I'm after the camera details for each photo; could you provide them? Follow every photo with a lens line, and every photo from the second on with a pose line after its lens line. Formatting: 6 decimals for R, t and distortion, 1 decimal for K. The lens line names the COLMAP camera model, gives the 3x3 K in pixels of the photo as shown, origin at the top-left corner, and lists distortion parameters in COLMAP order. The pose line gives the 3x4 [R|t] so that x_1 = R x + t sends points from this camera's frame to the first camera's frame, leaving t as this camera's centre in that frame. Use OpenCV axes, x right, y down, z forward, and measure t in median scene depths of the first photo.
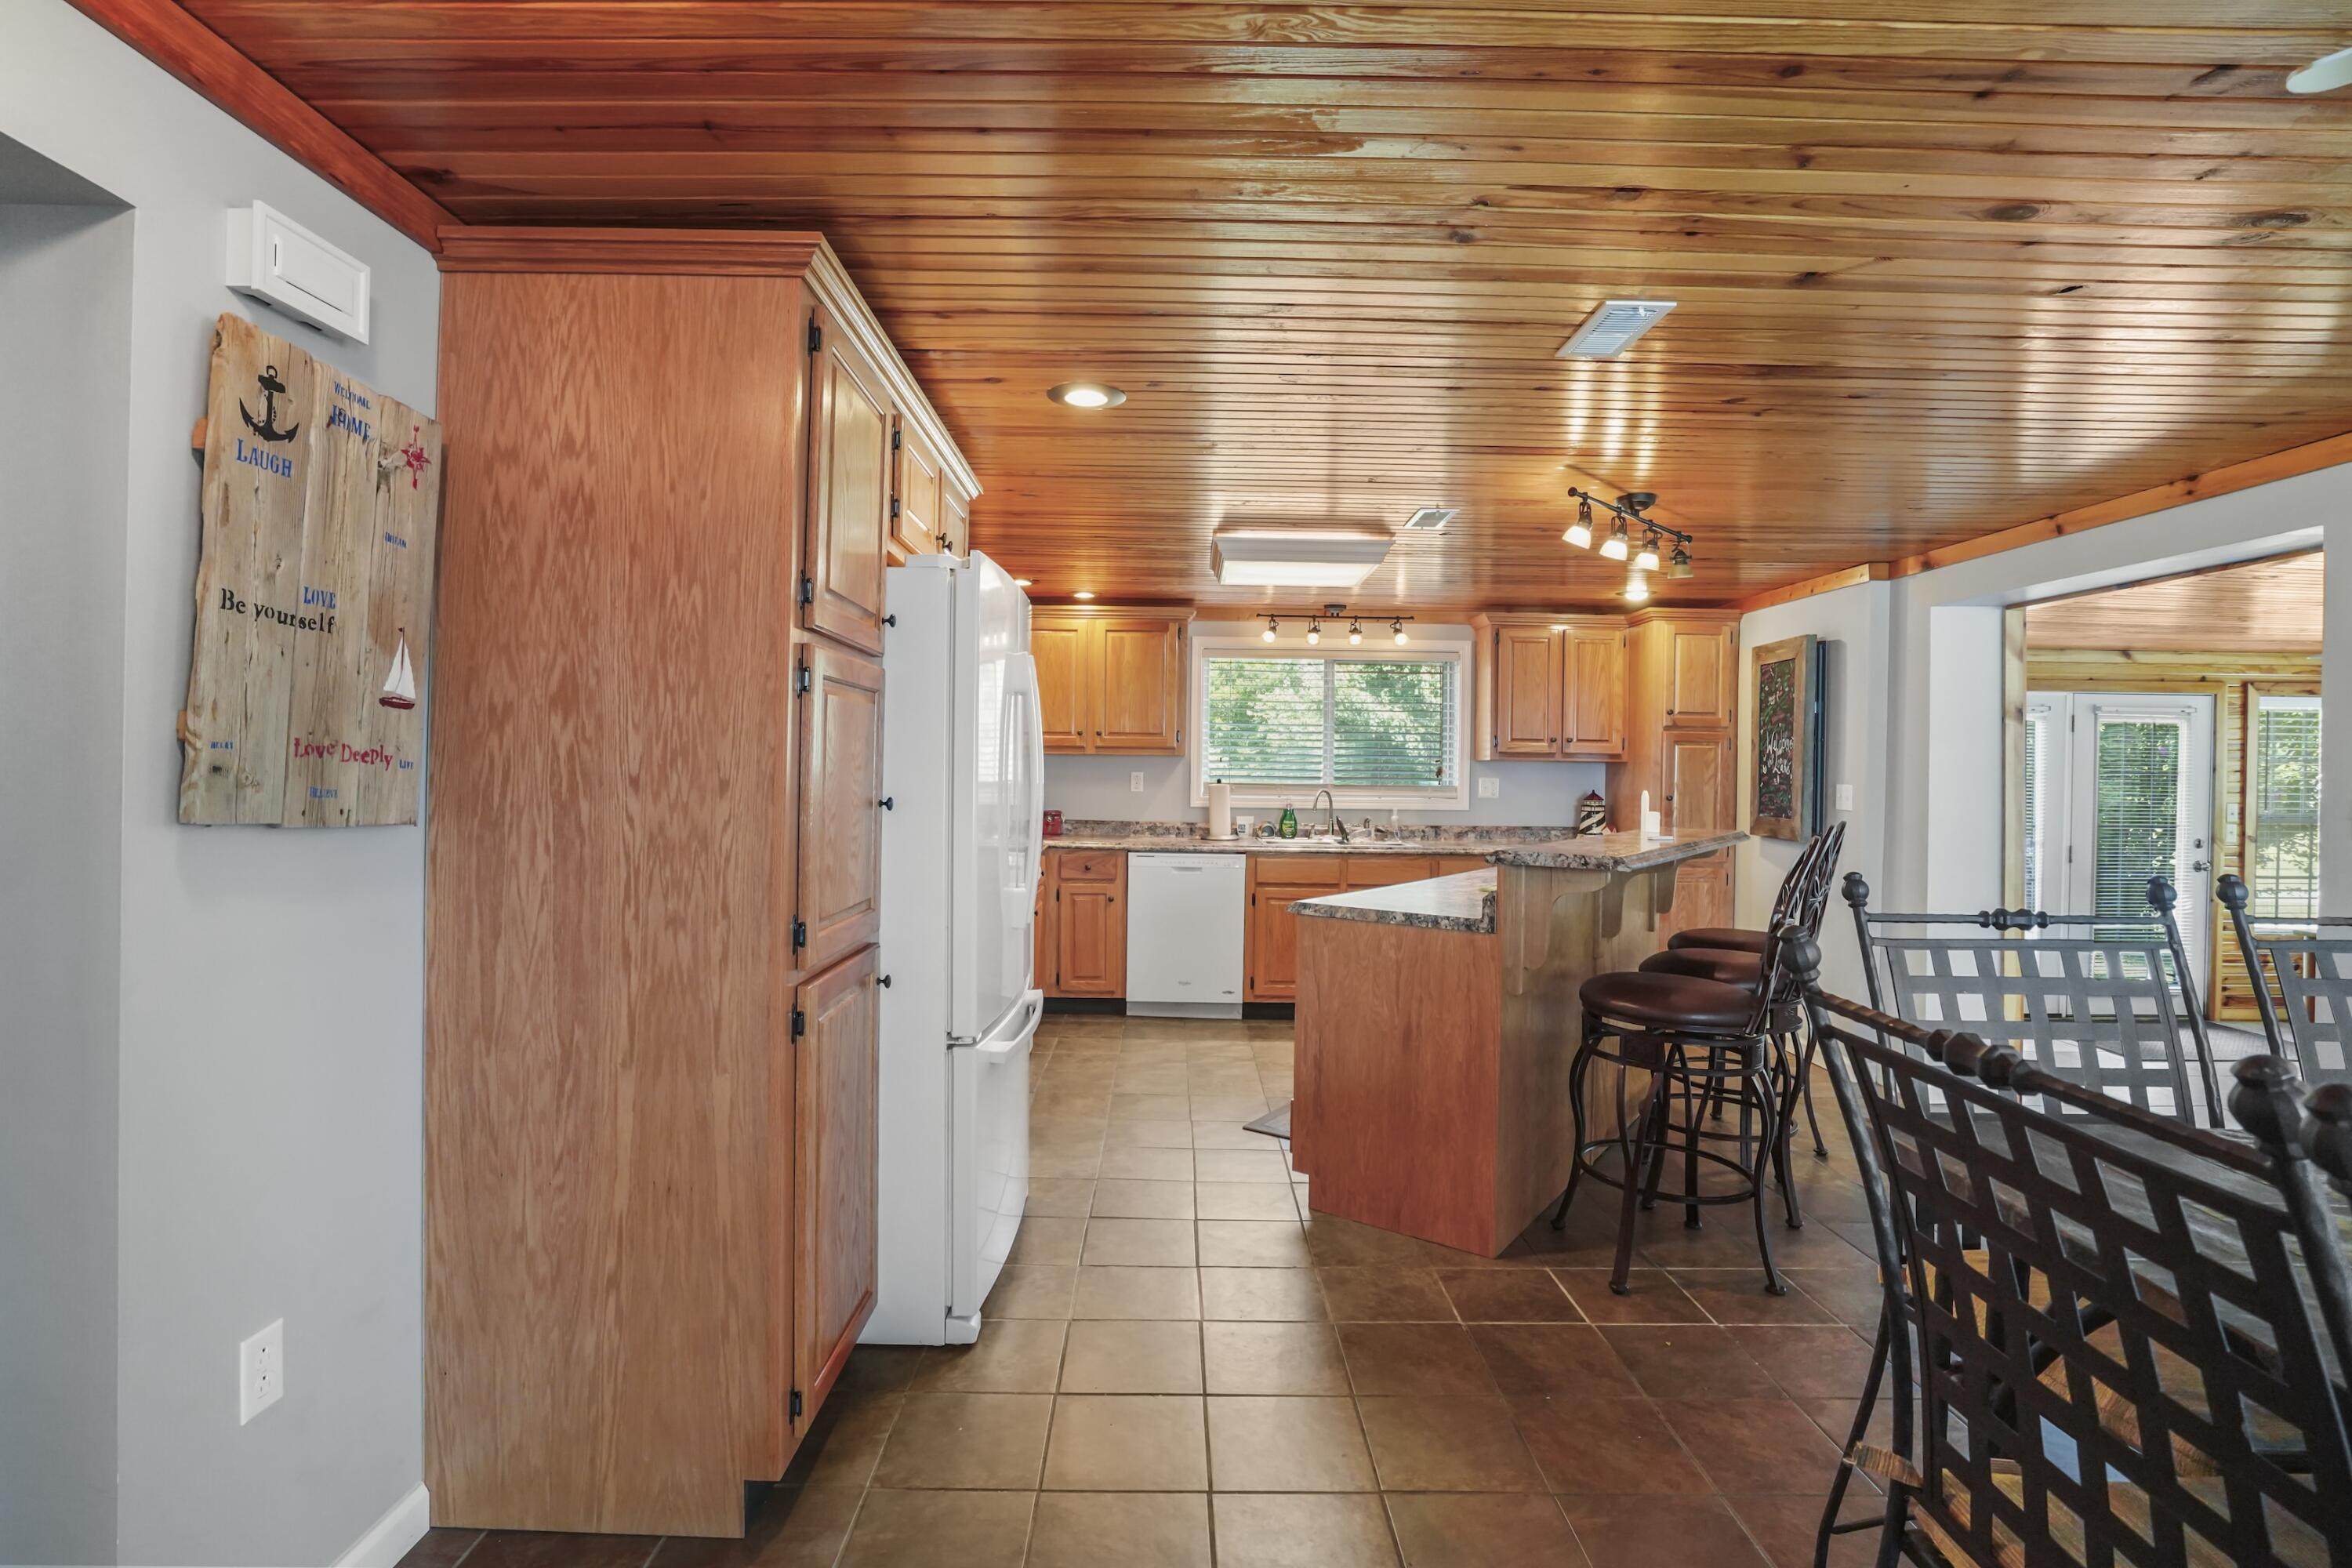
lens RADIAL K [[1096.3, 0, 1183.7], [0, 1096.3, 775.9], [0, 0, 1]] dist [-0.054019, 0.020931]
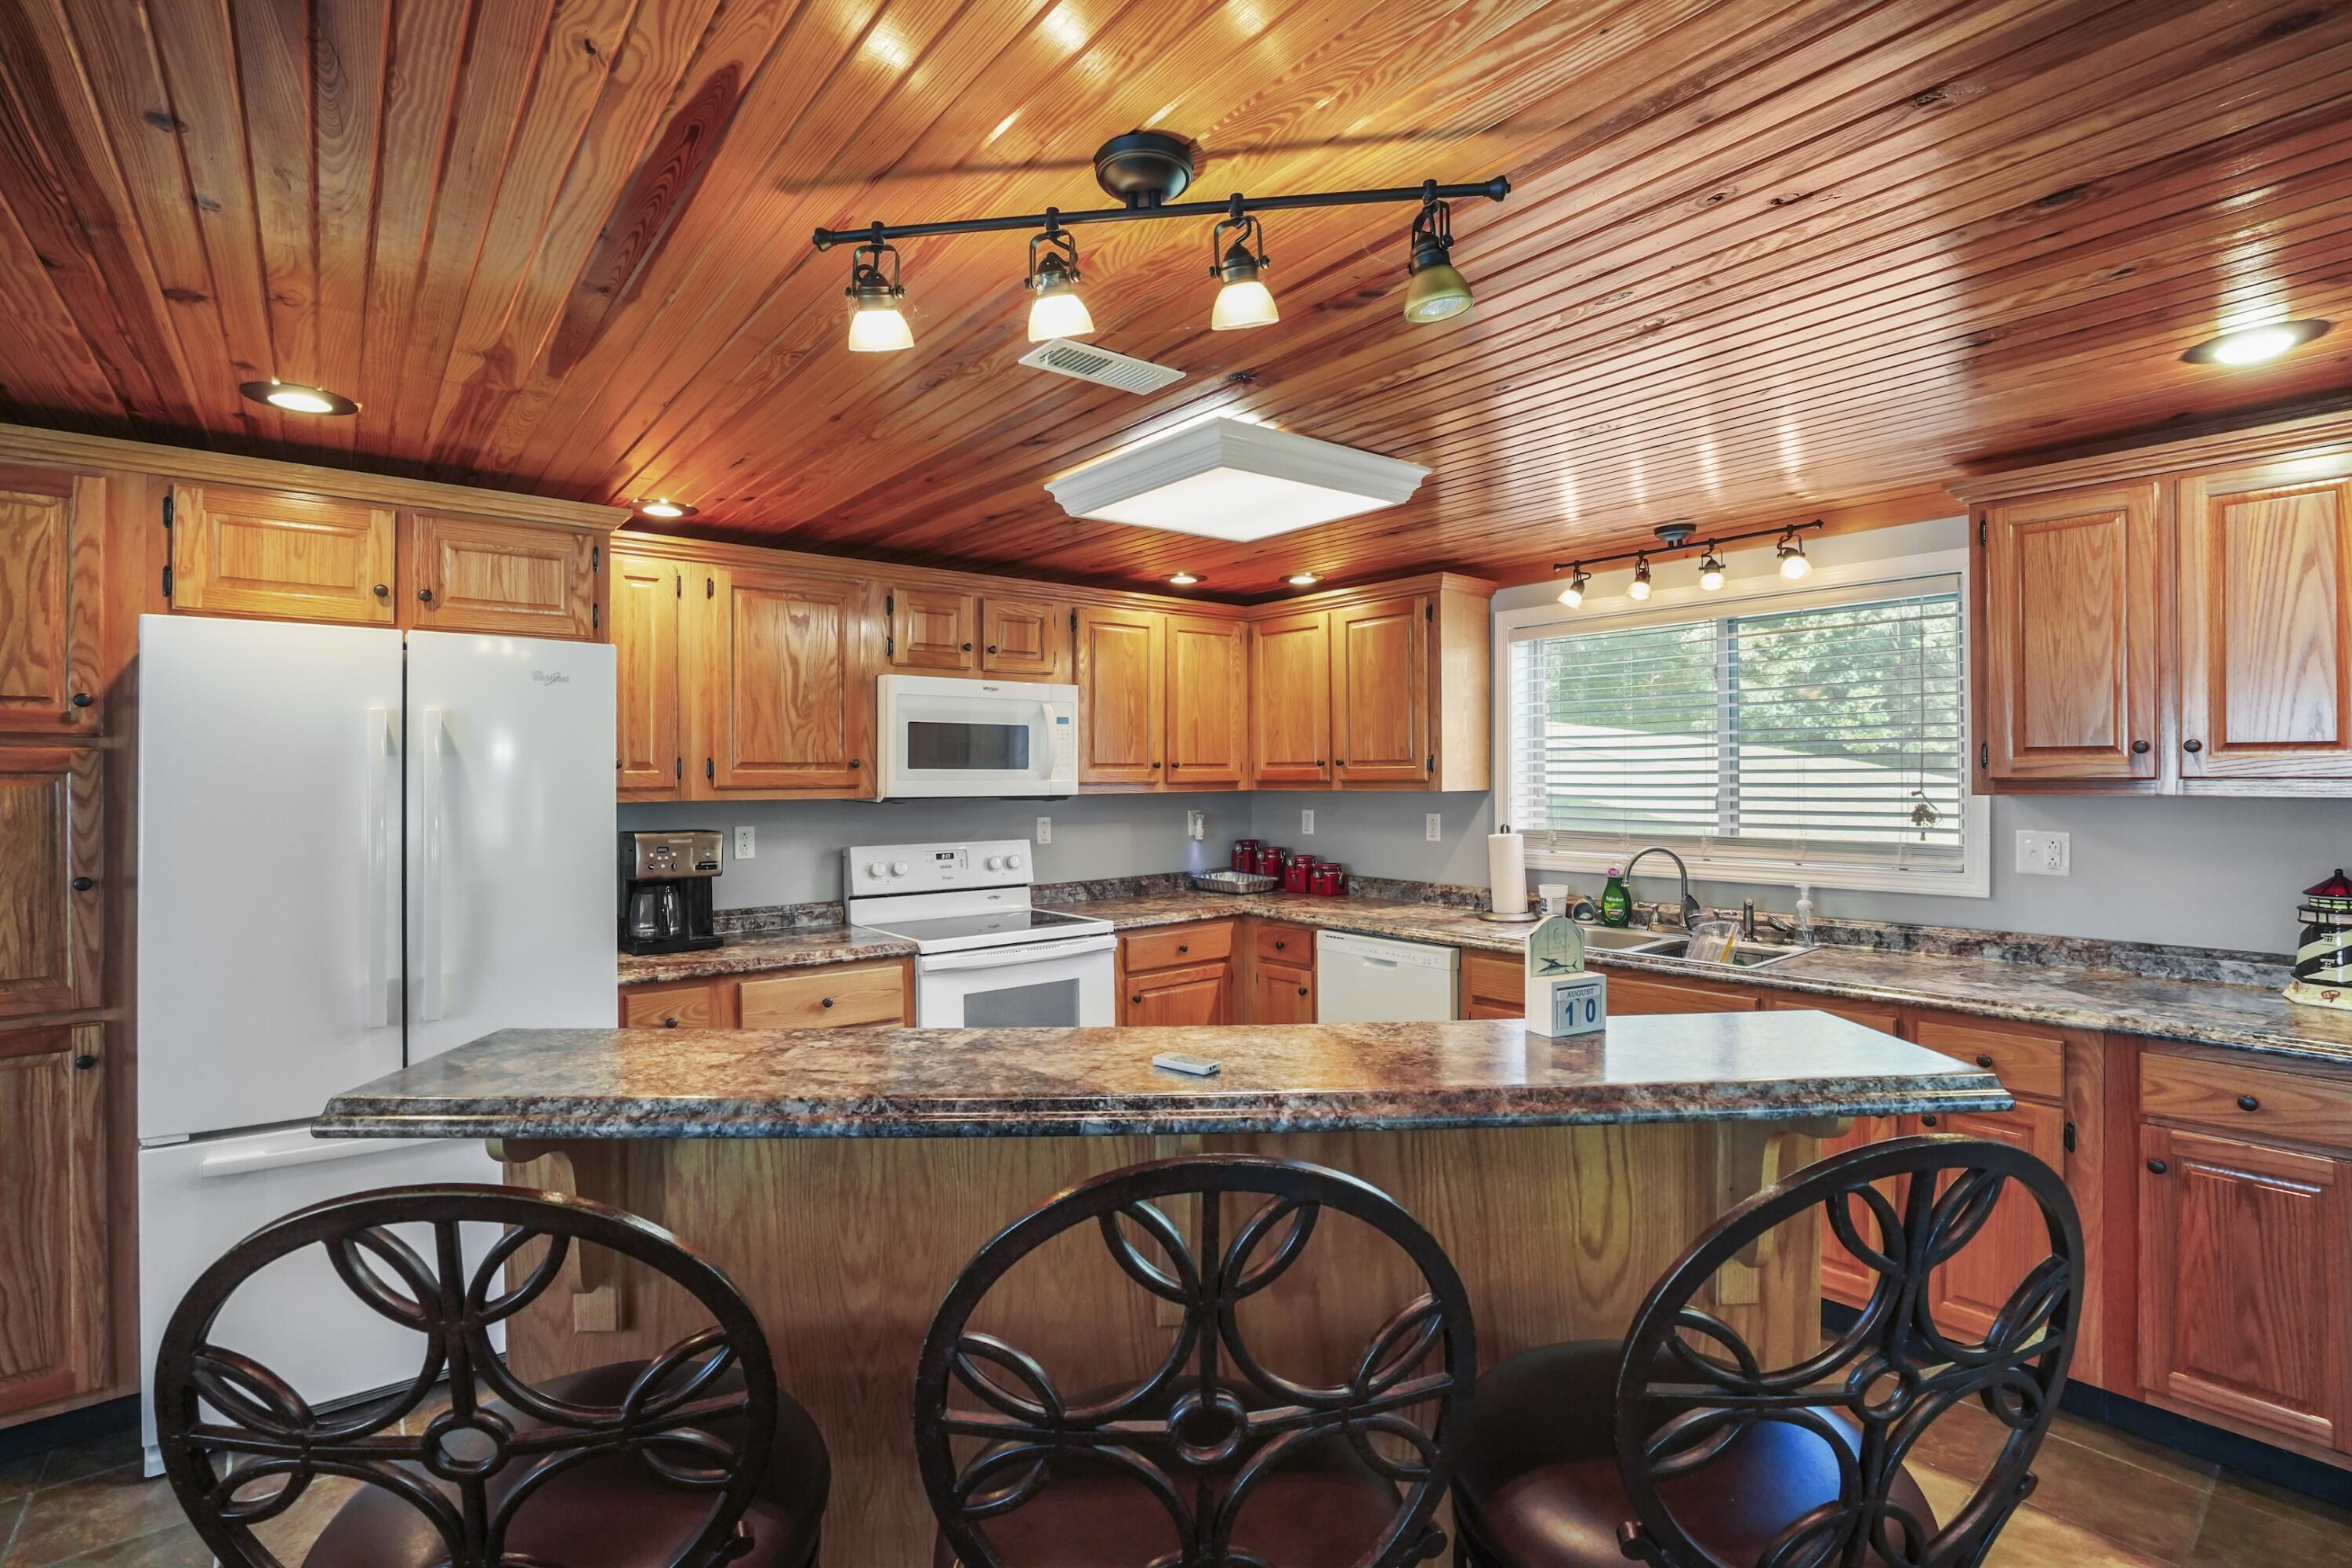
lens RADIAL K [[1096.3, 0, 1171.5], [0, 1096.3, 788.0], [0, 0, 1]] dist [-0.054019, 0.020931]
pose [[0.612317, -0.012766, -0.790509, 0.456175], [-0.009522, 0.999678, -0.023519, -0.002701], [0.790555, 0.021928, 0.611998, 0.473489]]
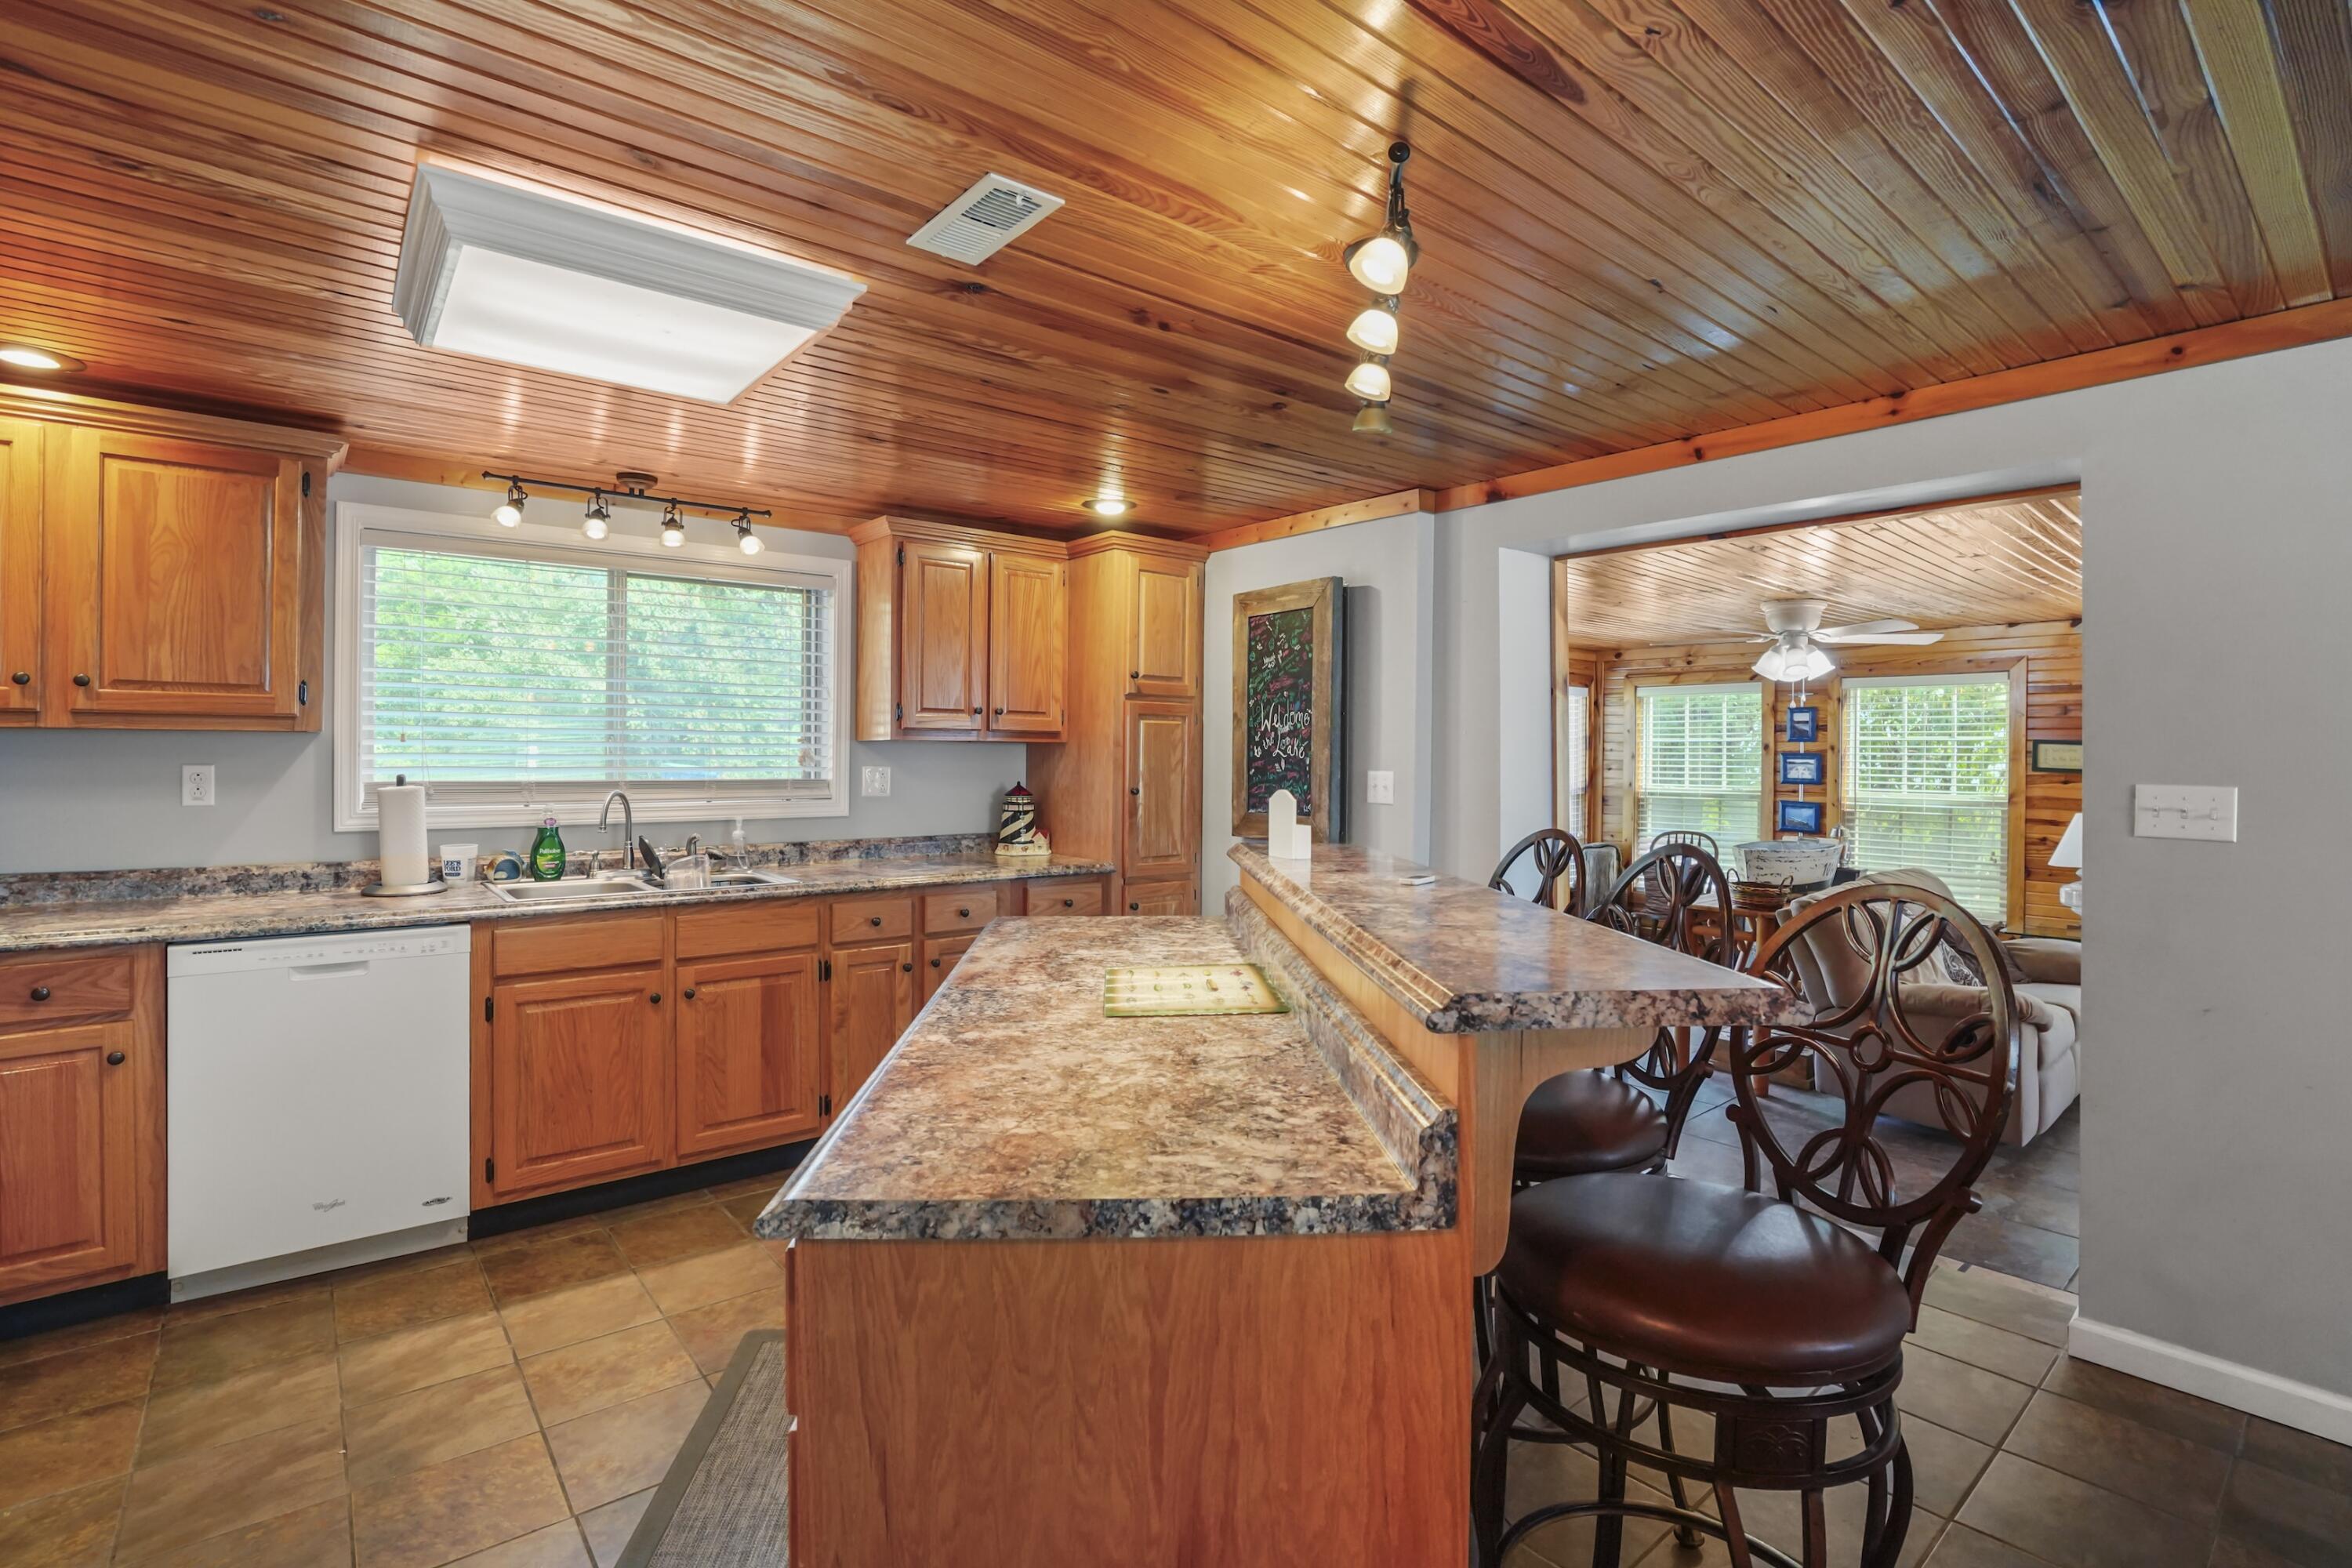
lens RADIAL K [[1096.3, 0, 1171.2], [0, 1096.3, 753.4], [0, 0, 1]] dist [-0.054019, 0.020931]
pose [[0.778795, -0.007844, 0.627229, -0.002566], [0.009700, 0.999953, 0.000461, -0.005466], [-0.627204, 0.005725, 0.778834, 0.397817]]
